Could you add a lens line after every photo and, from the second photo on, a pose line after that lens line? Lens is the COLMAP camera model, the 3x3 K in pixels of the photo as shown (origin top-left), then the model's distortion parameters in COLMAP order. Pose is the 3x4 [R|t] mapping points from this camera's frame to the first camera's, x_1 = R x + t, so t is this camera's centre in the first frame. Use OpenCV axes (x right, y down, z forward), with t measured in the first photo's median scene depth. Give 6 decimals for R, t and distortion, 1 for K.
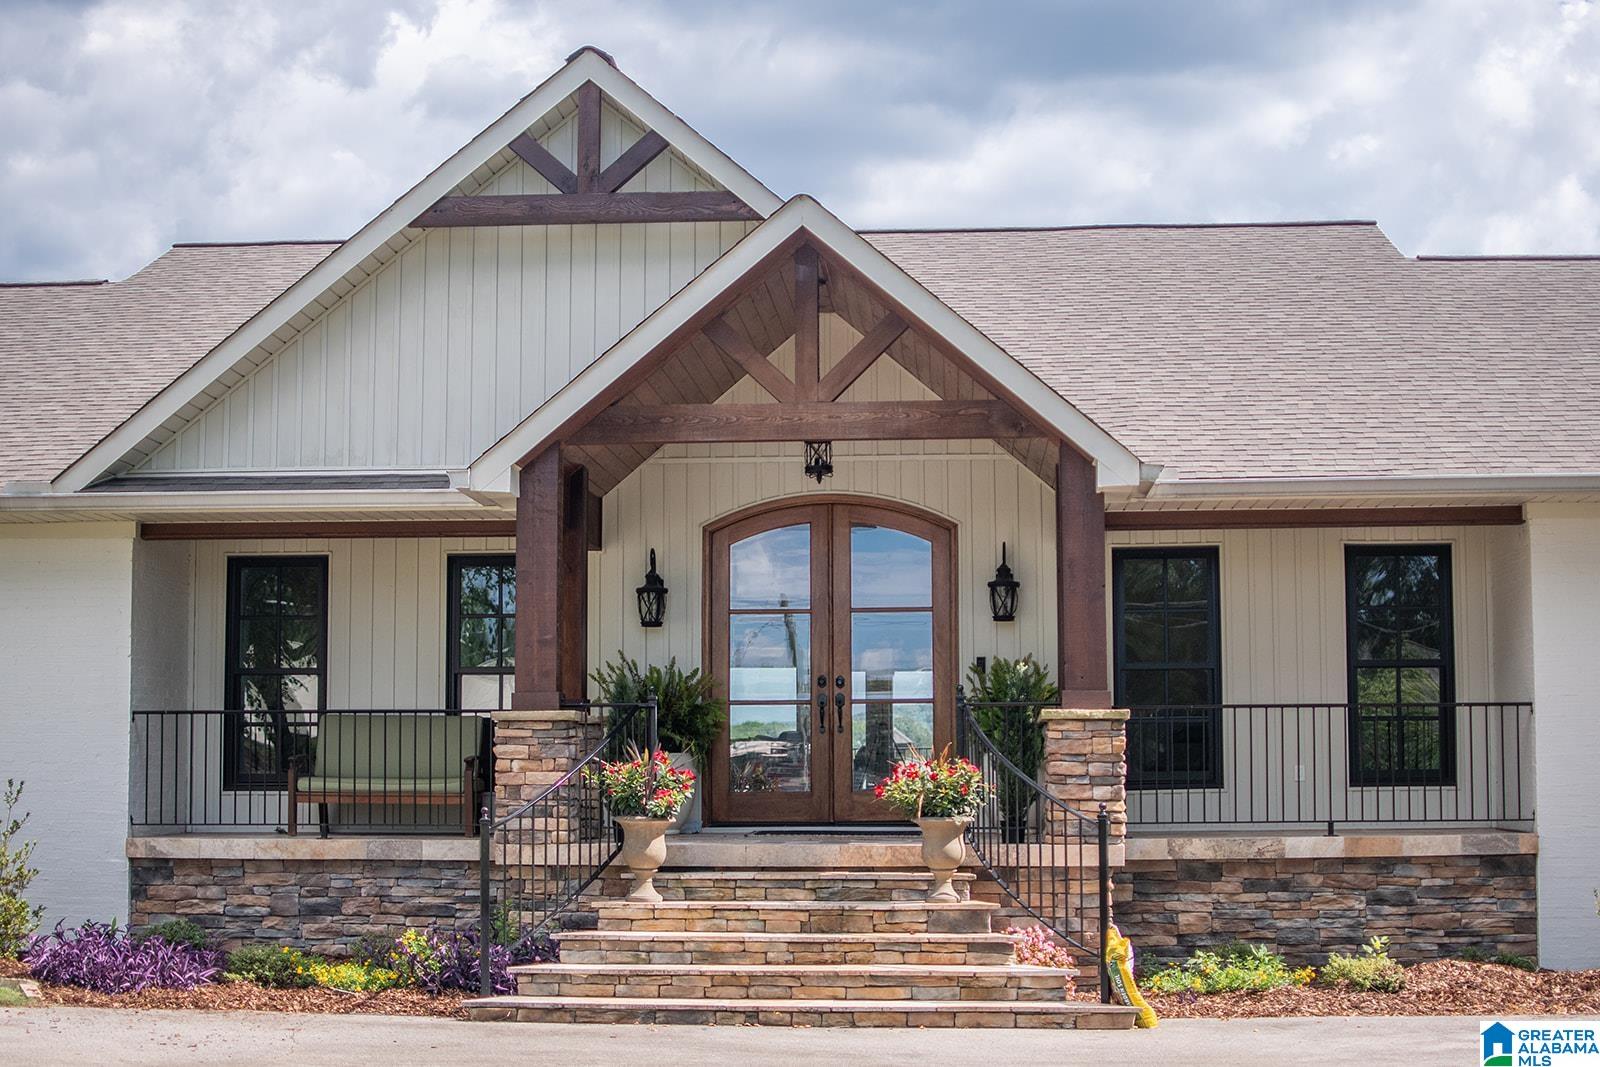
lens RADIAL K [[2452.1, 0, 798.1], [0, 2452.1, 535.3], [0, 0, 1]] dist [-0.165501, 0.000000]
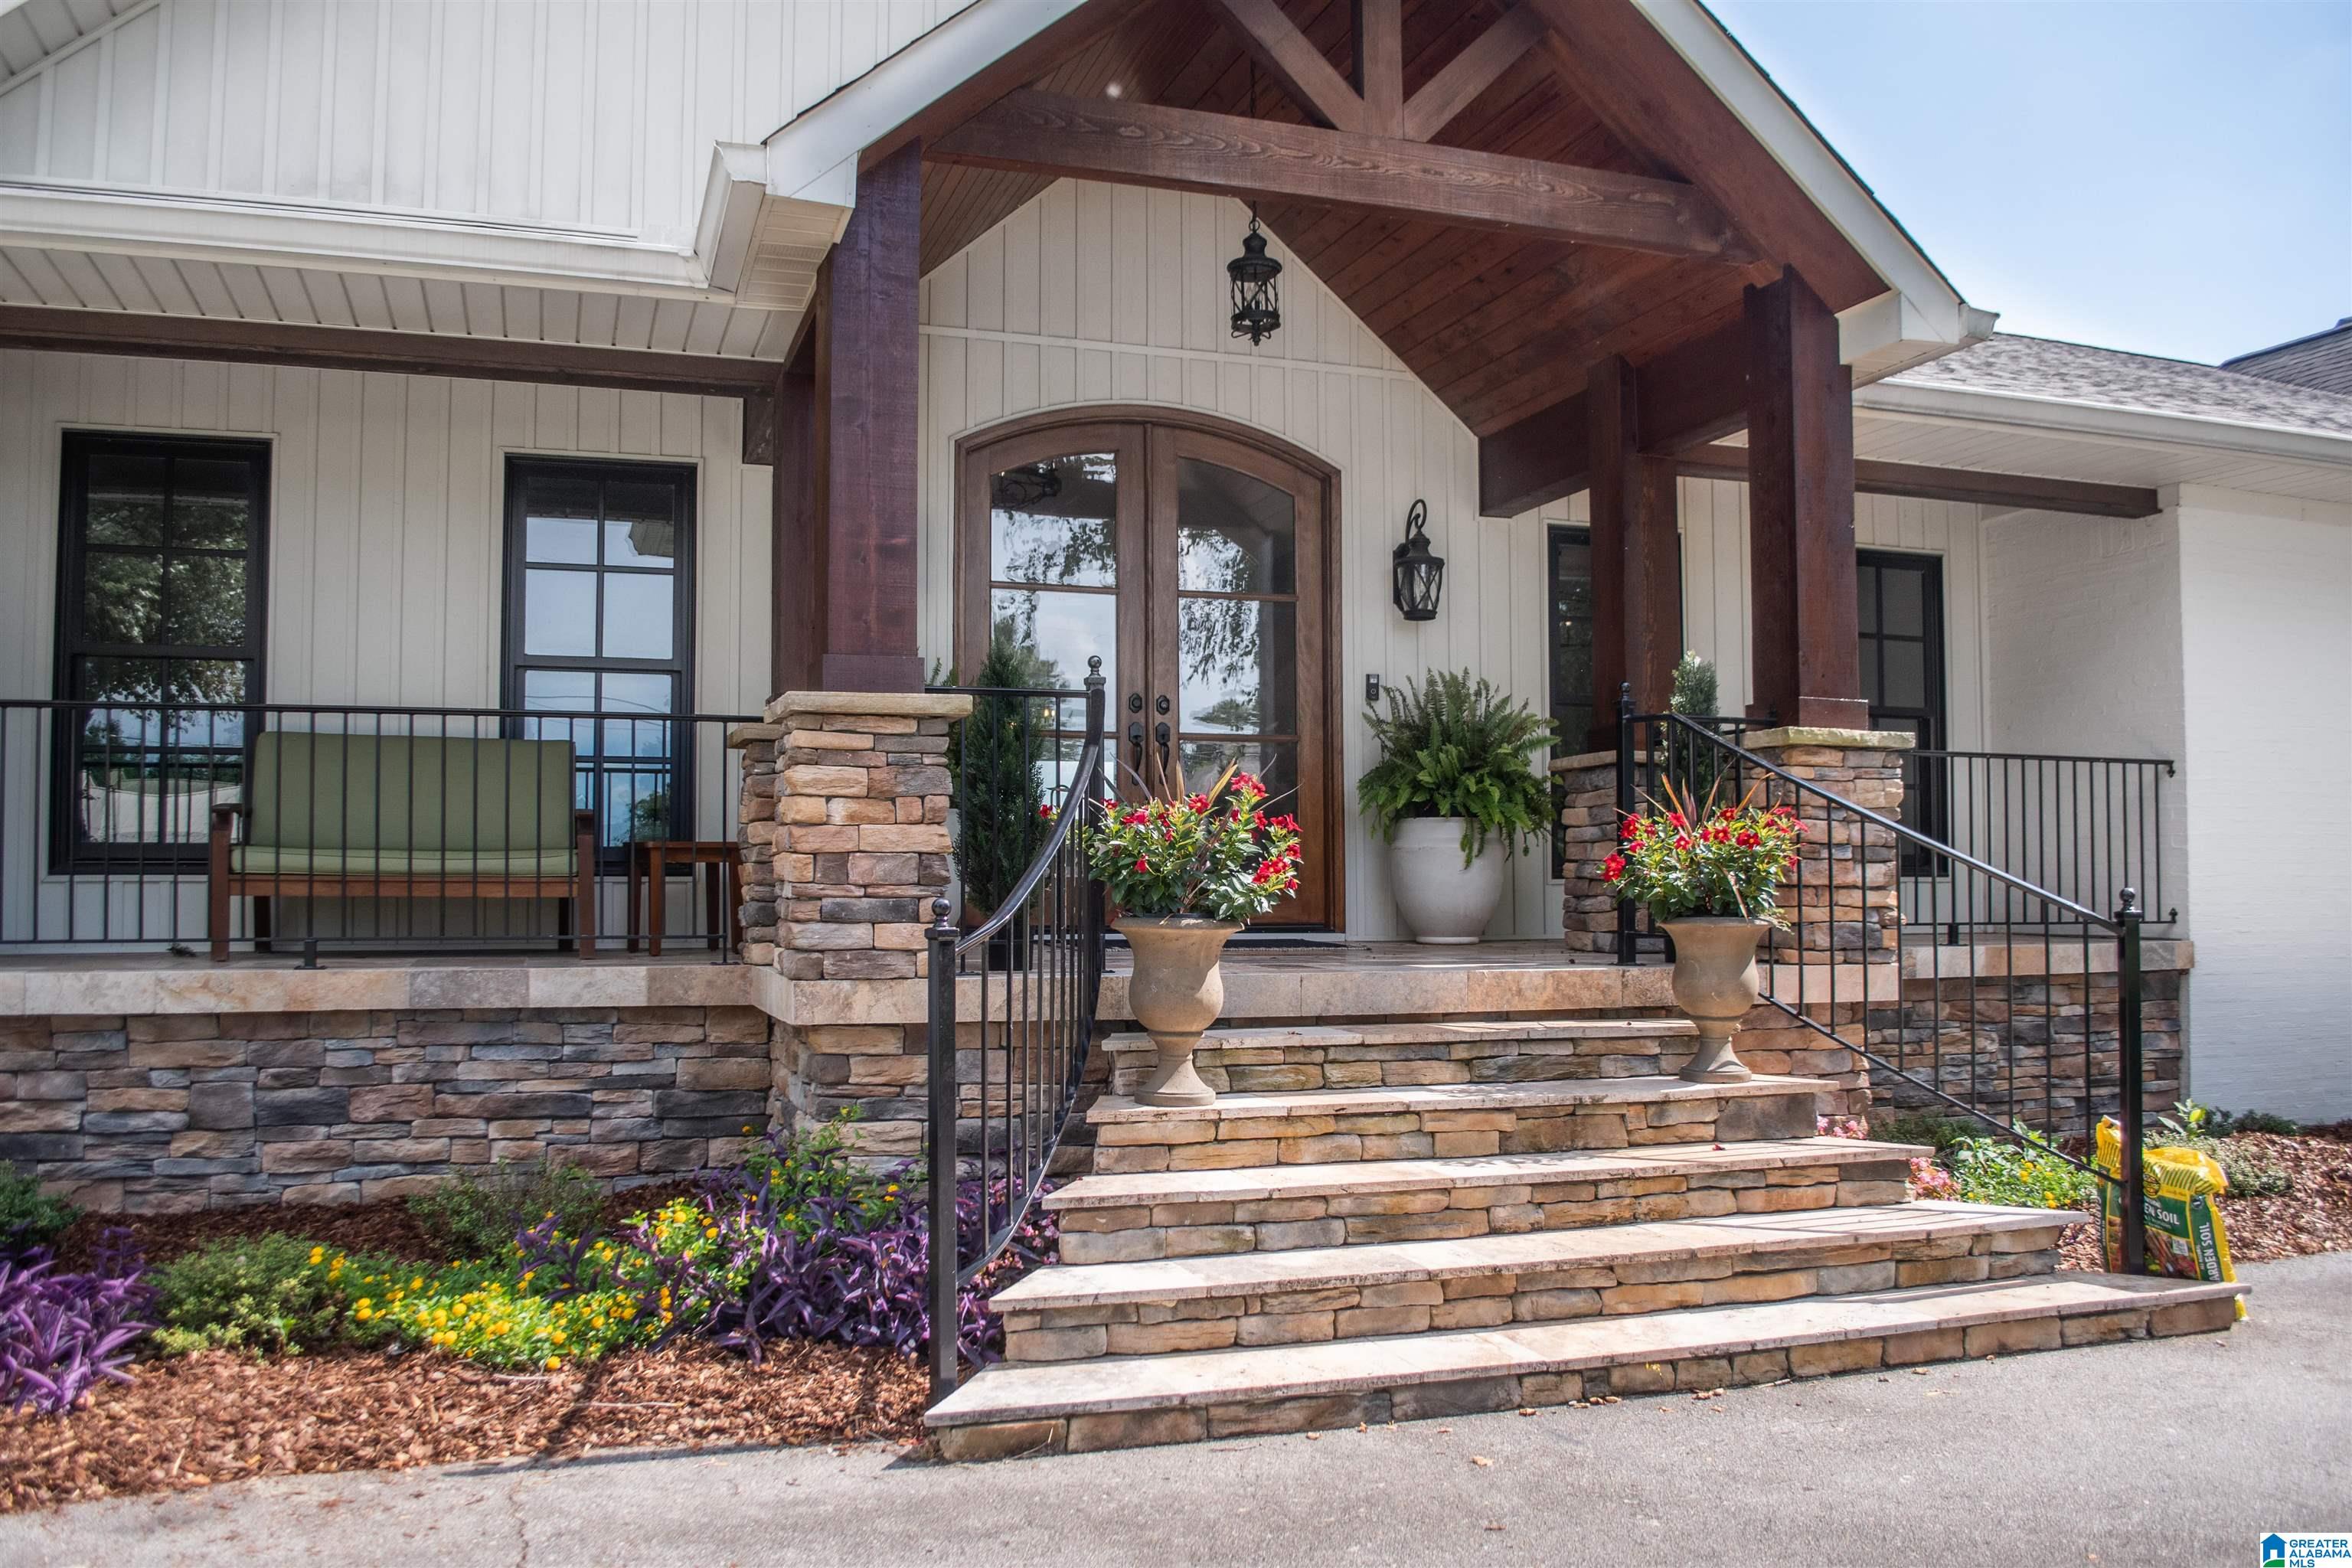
lens RADIAL K [[1858.6, 0, 1179.3], [0, 1858.6, 831.1], [0, 0, 1]] dist [-0.075829, 0.001938]
pose [[0.924301, 0.014106, 0.381404, -0.179214], [-0.040532, 0.997293, 0.061343, 0.069890], [-0.379506, -0.072158, 0.922371, 0.615596]]
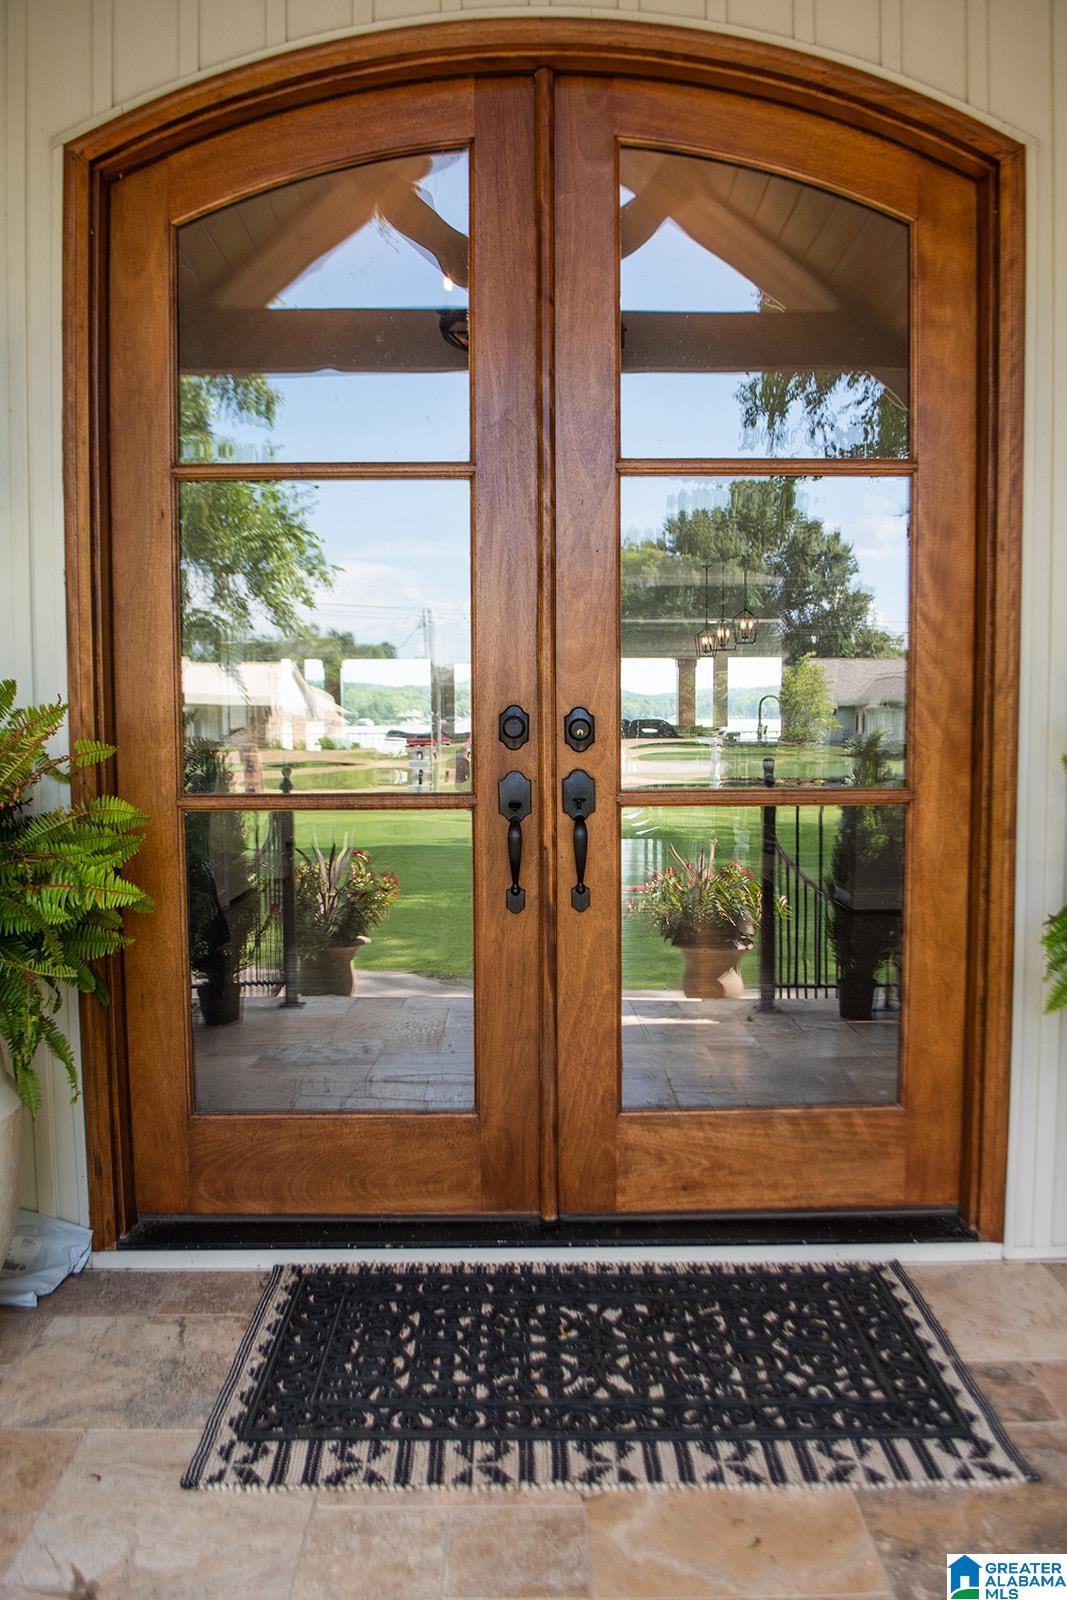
lens RADIAL K [[1264.3, 0, 542.6], [0, 1264.3, 797.1], [0, 0, 1]] dist [-0.075829, 0.001938]
pose [[0.998645, -0.004138, 0.051877, 0.006134], [-0.005651, 0.982316, 0.187144, 0.045339], [-0.051735, -0.187184, 0.980962, 0.953688]]
